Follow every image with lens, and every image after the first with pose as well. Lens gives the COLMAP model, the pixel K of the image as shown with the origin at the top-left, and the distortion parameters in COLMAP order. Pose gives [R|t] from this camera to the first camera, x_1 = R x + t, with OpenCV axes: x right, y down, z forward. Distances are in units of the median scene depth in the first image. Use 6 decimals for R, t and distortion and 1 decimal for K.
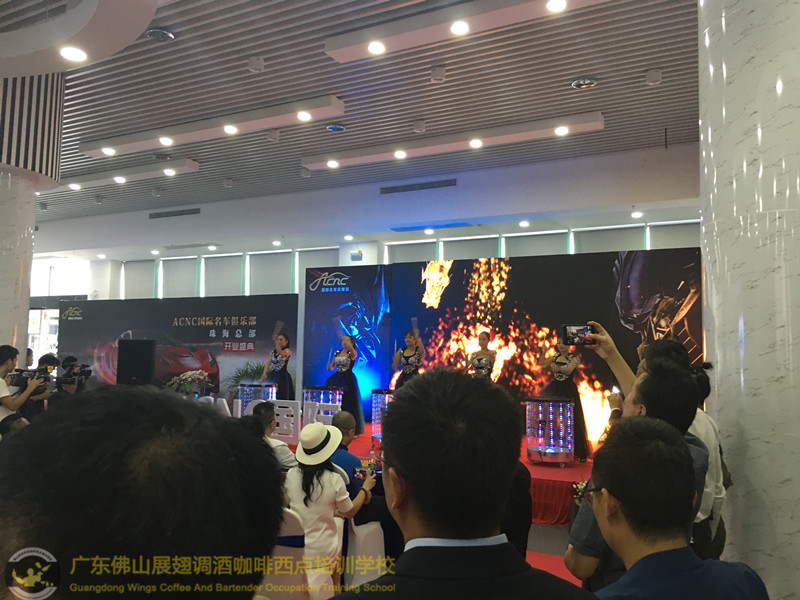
lens RADIAL K [[687.6, 0, 397.7], [0, 687.6, 292.2], [0, 0, 1]] dist [0.090628, -0.120161]
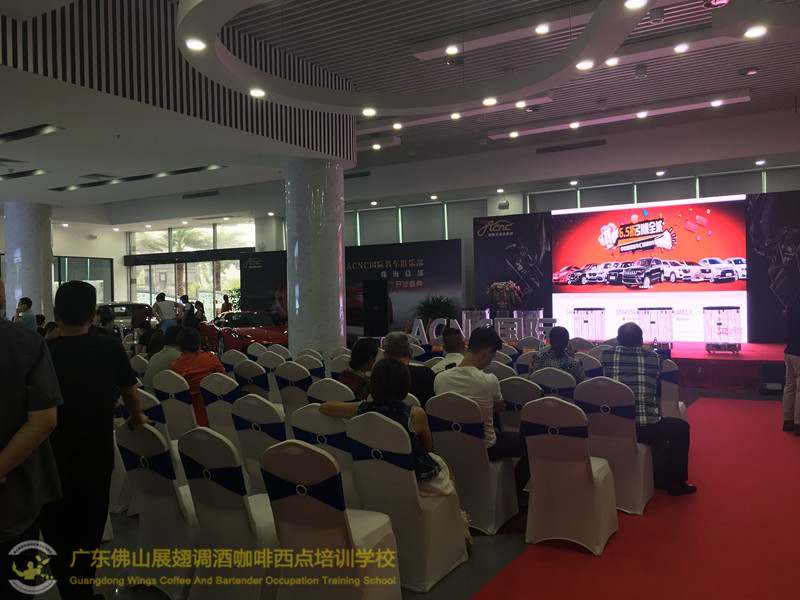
lens RADIAL K [[687.6, 0, 397.7], [0, 687.6, 292.2], [0, 0, 1]] dist [0.090628, -0.120161]
pose [[0.998666, -0.032861, -0.039832, -0.227840], [0.035820, 0.996465, 0.075994, -0.000676], [0.037194, -0.077320, 0.996312, -0.250822]]
